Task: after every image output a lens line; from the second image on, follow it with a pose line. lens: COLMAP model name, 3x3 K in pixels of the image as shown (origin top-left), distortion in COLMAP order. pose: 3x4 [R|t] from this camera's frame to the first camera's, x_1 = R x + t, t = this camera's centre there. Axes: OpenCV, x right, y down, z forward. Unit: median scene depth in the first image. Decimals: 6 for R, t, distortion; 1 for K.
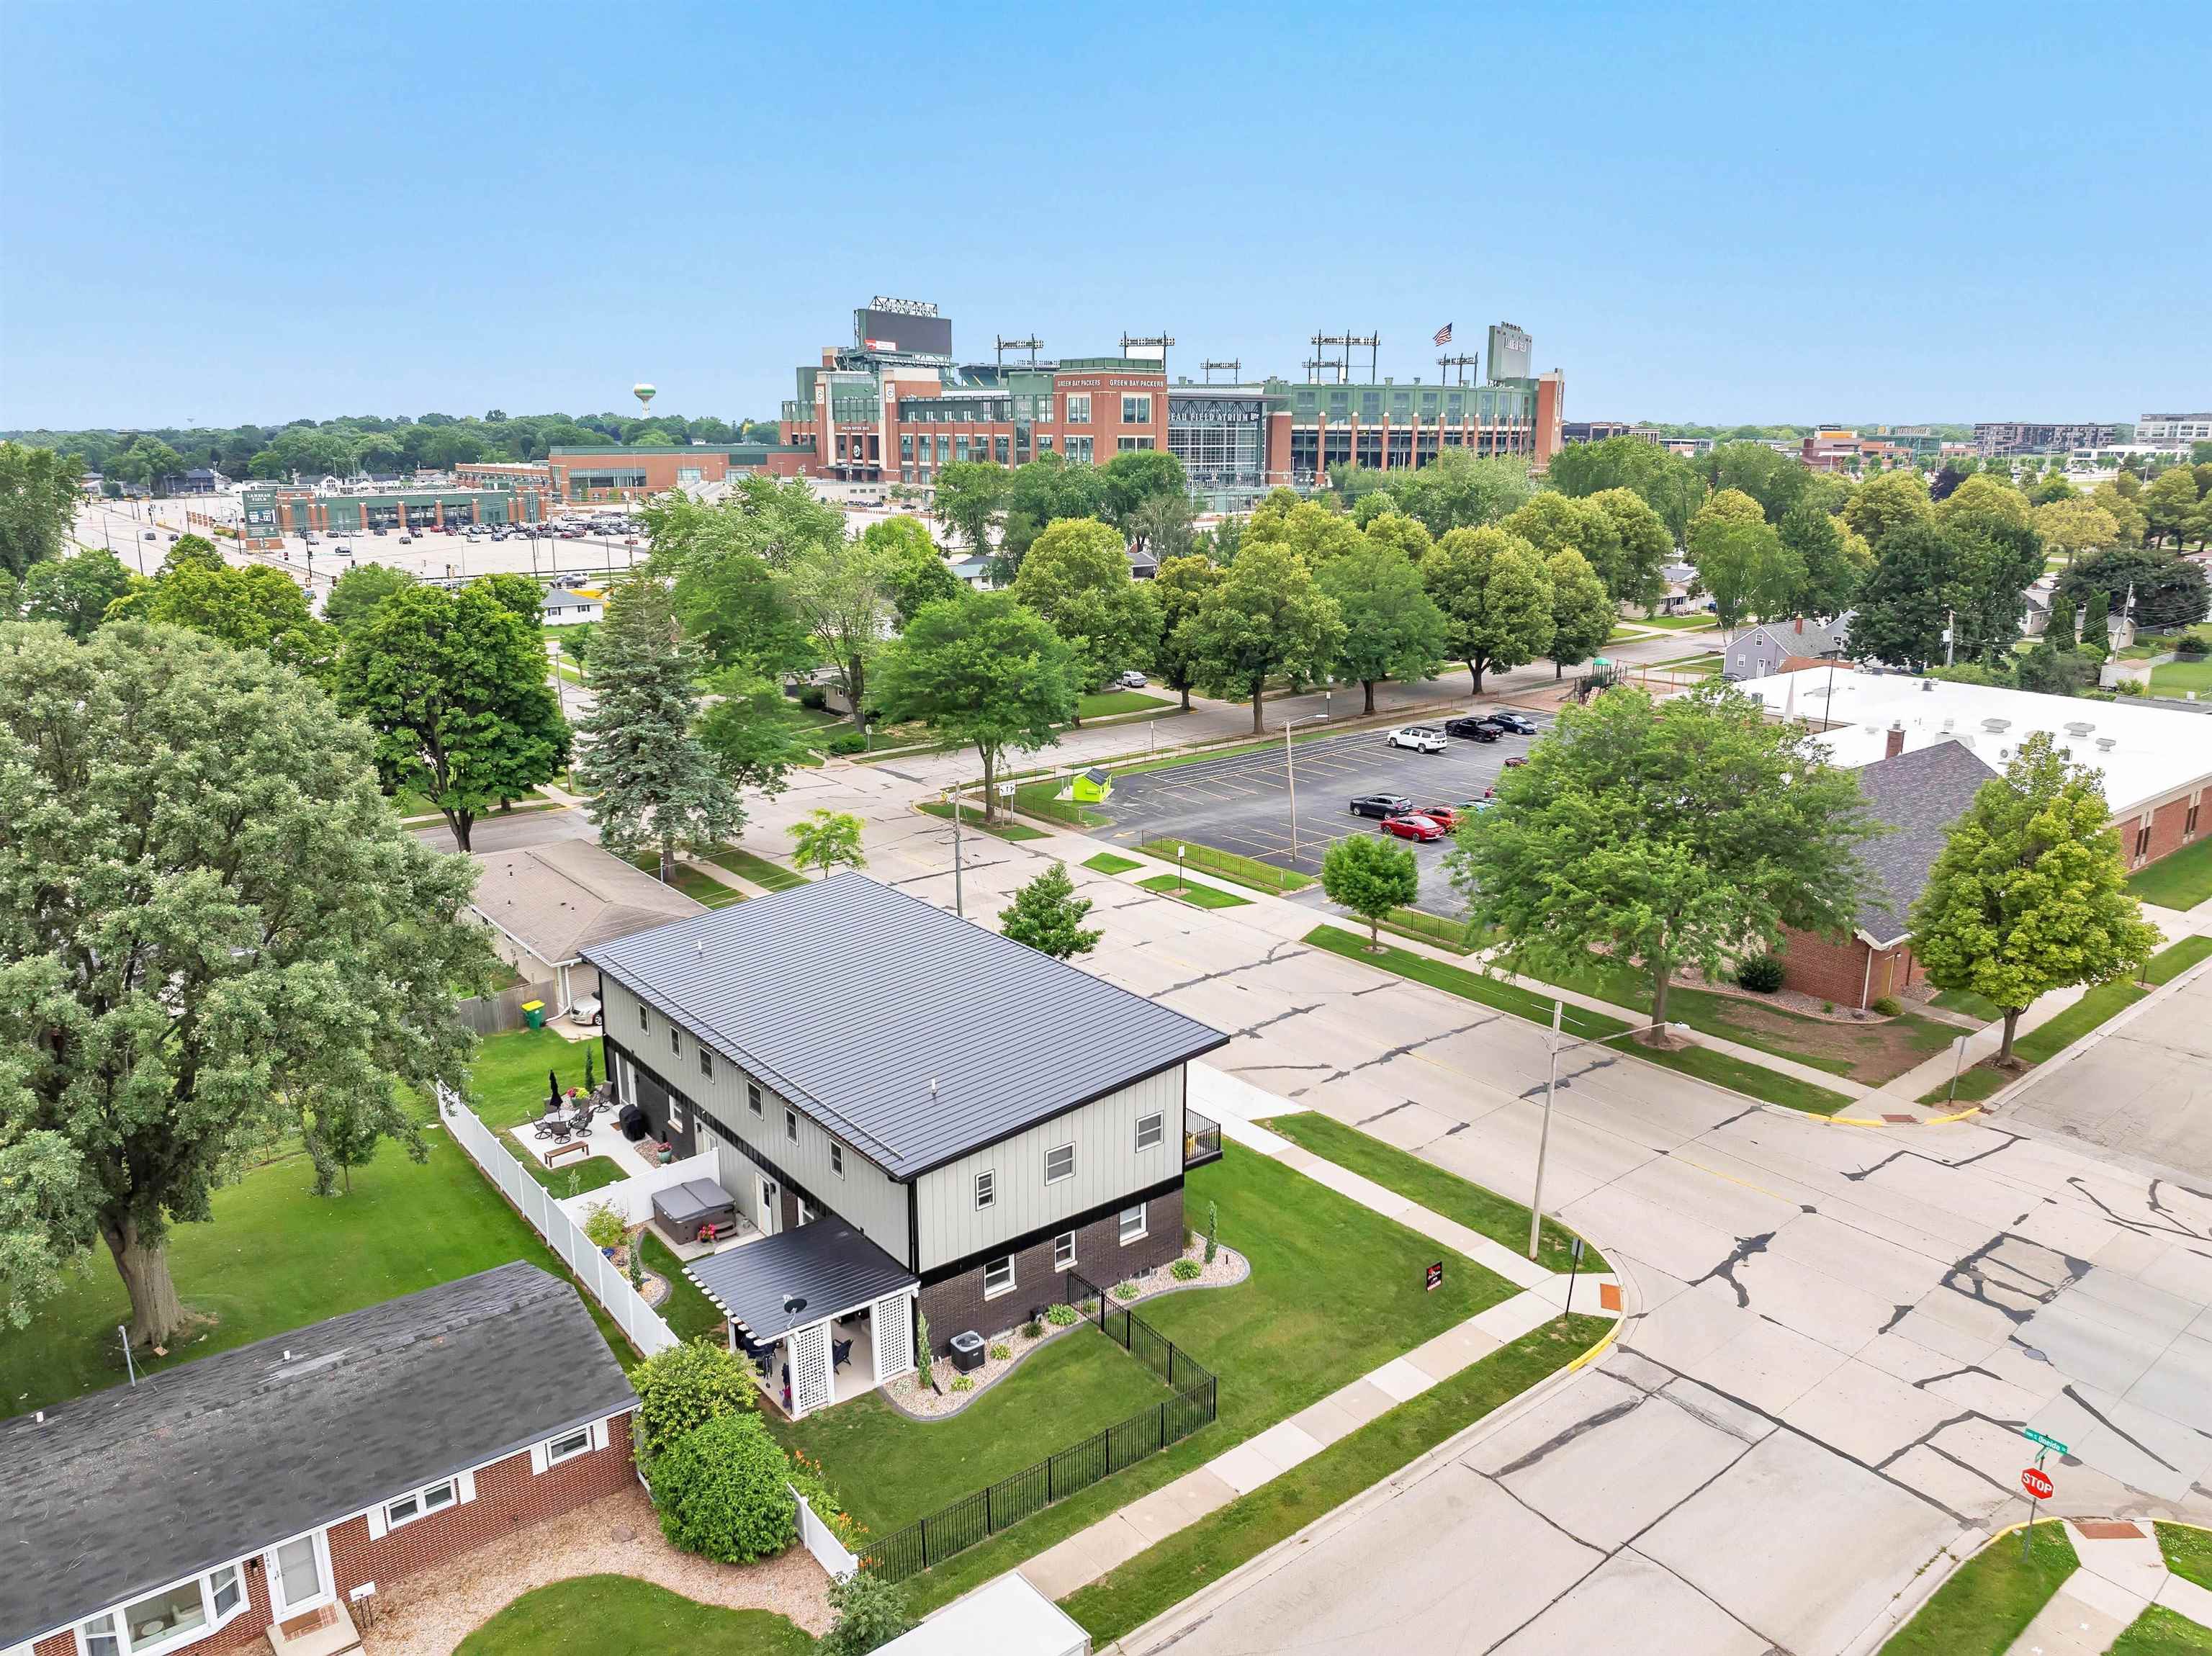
lens RADIAL K [[1551.2, 0, 1108.8], [0, 1551.2, 819.5], [0, 0, 1]] dist [-0.050114, 0.006738]
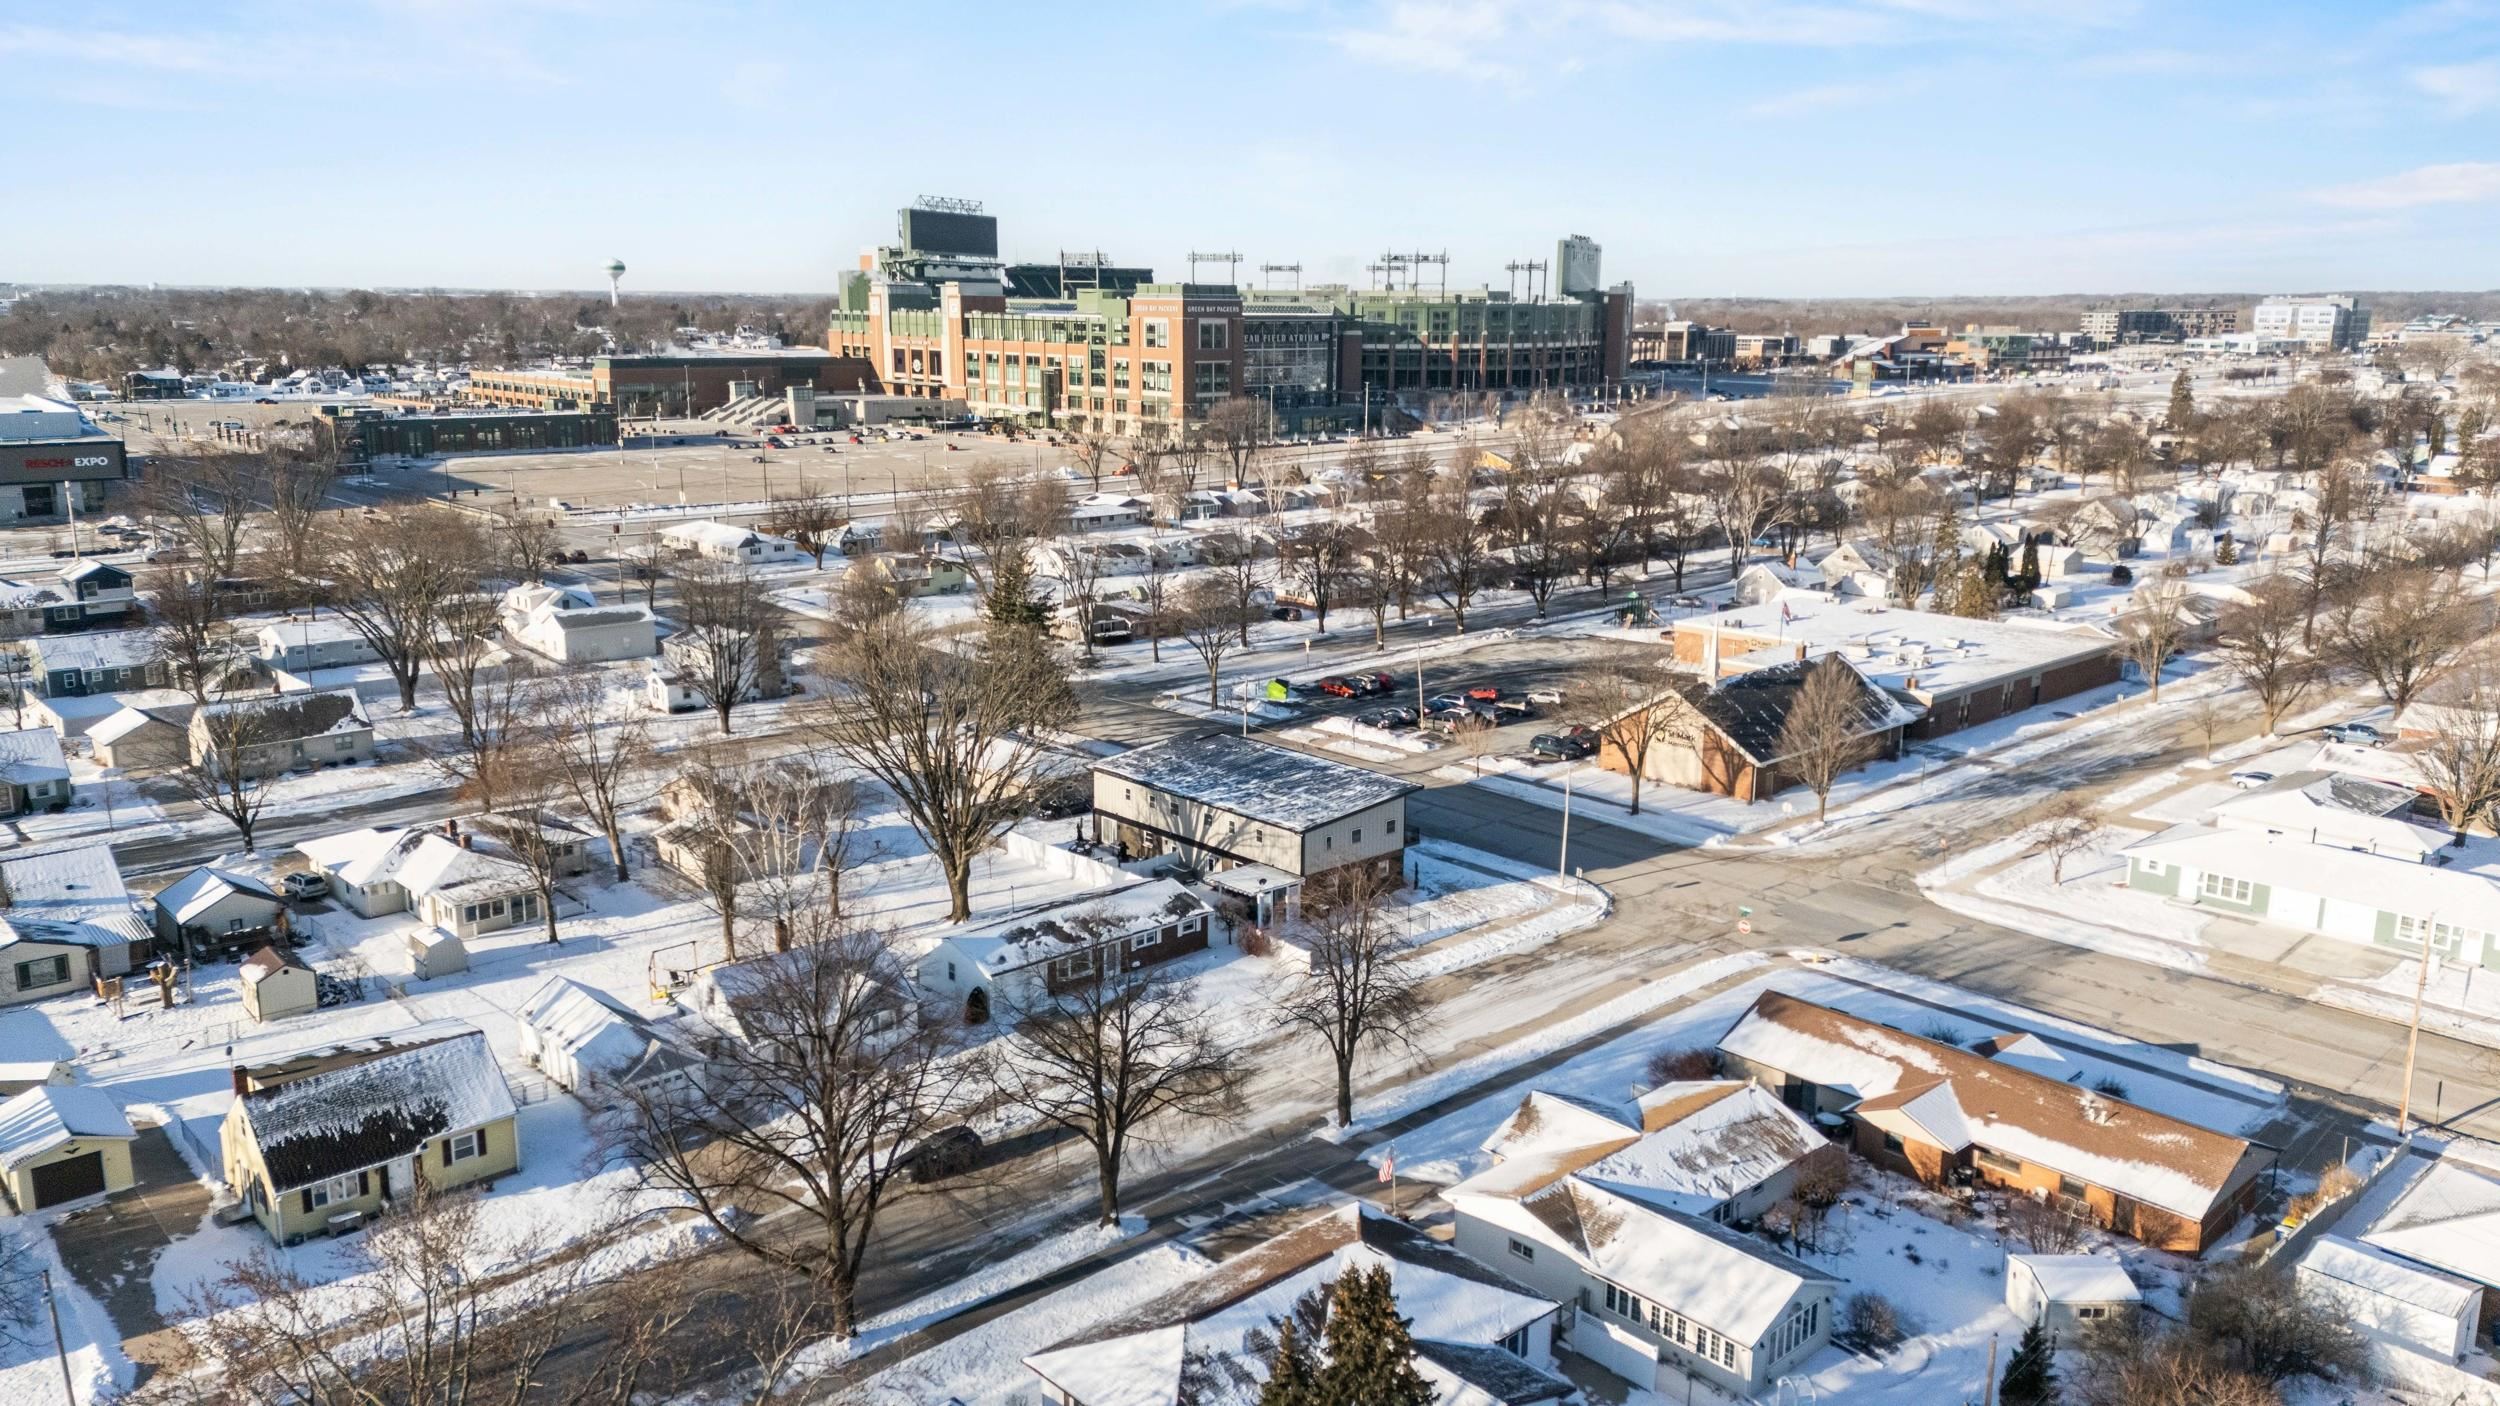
lens RADIAL K [[1815.0, 0, 1258.7], [0, 1815.0, 699.3], [0, 0, 1]] dist [0.042307, -0.011025]
pose [[0.997375, -0.010846, 0.071595, -0.267935], [0.013054, 0.999451, -0.030443, 0.071730], [-0.071226, 0.031297, 0.996969, -1.232713]]
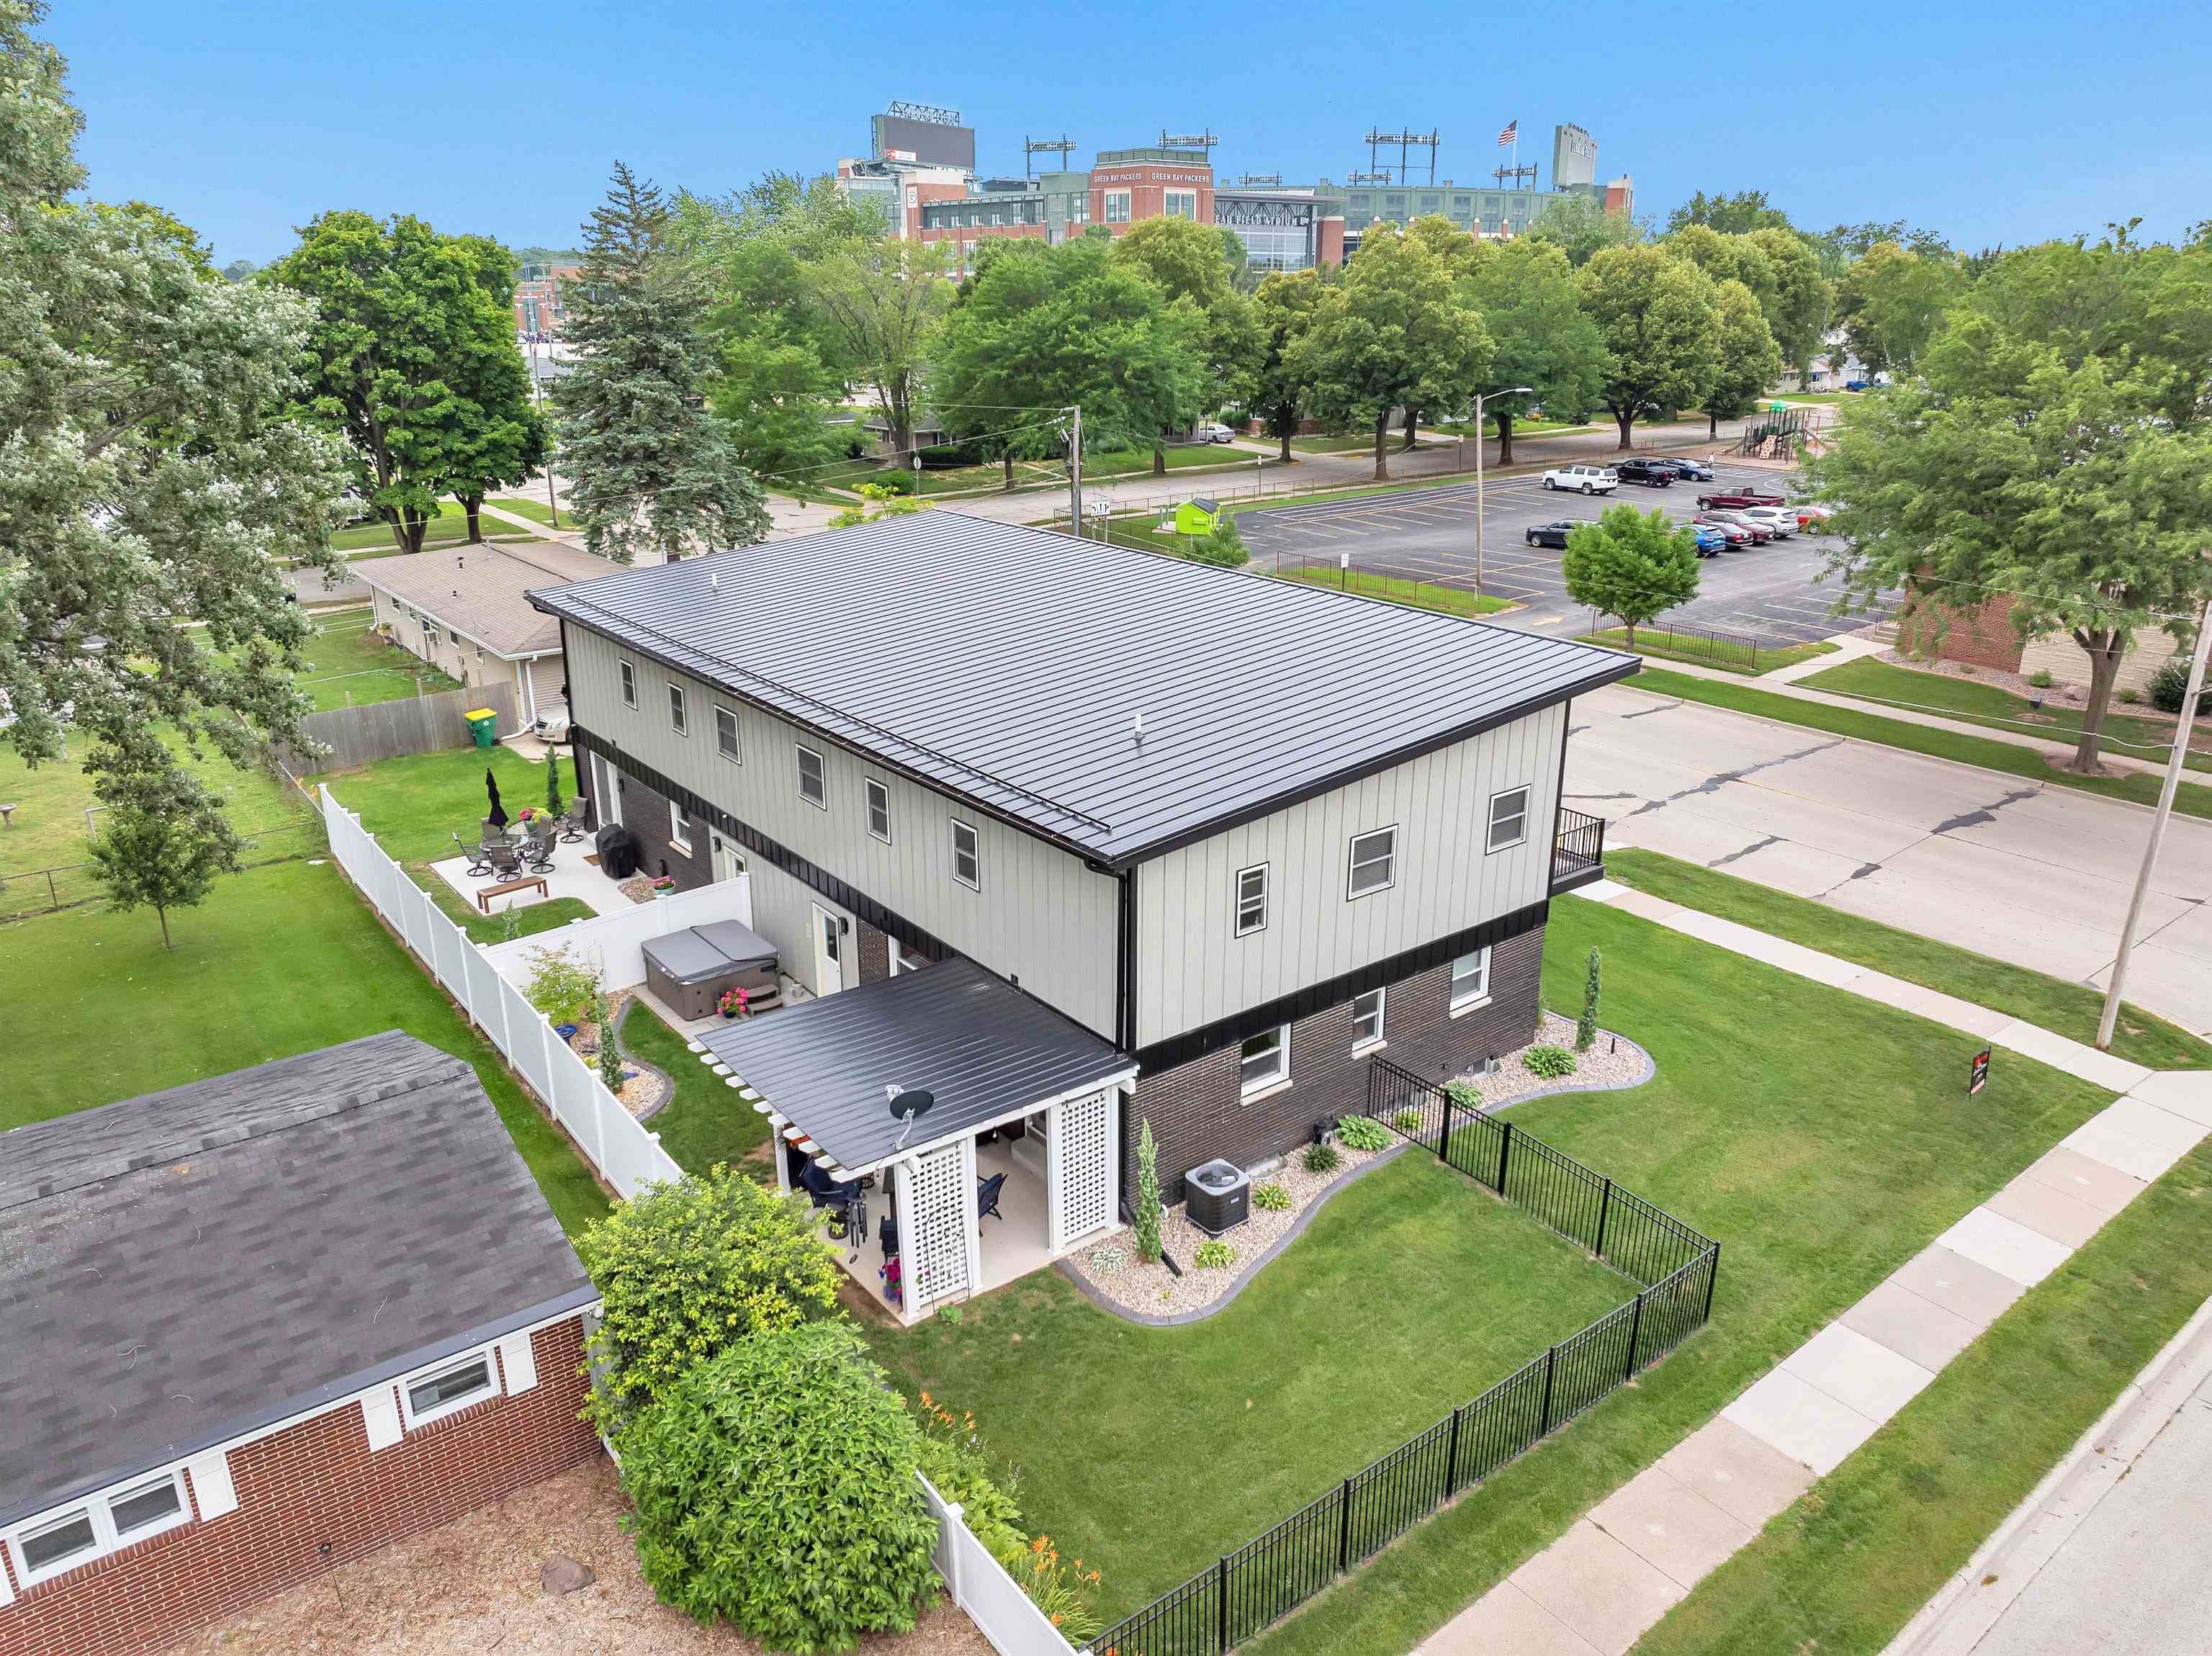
lens RADIAL K [[1551.2, 0, 1105.0], [0, 1551.2, 825.9], [0, 0, 1]] dist [-0.050114, 0.006738]
pose [[0.999894, 0.002572, -0.014305, -0.086551], [-0.001226, 0.995641, 0.093263, 0.115478], [0.014483, -0.093235, 0.995539, 0.329486]]
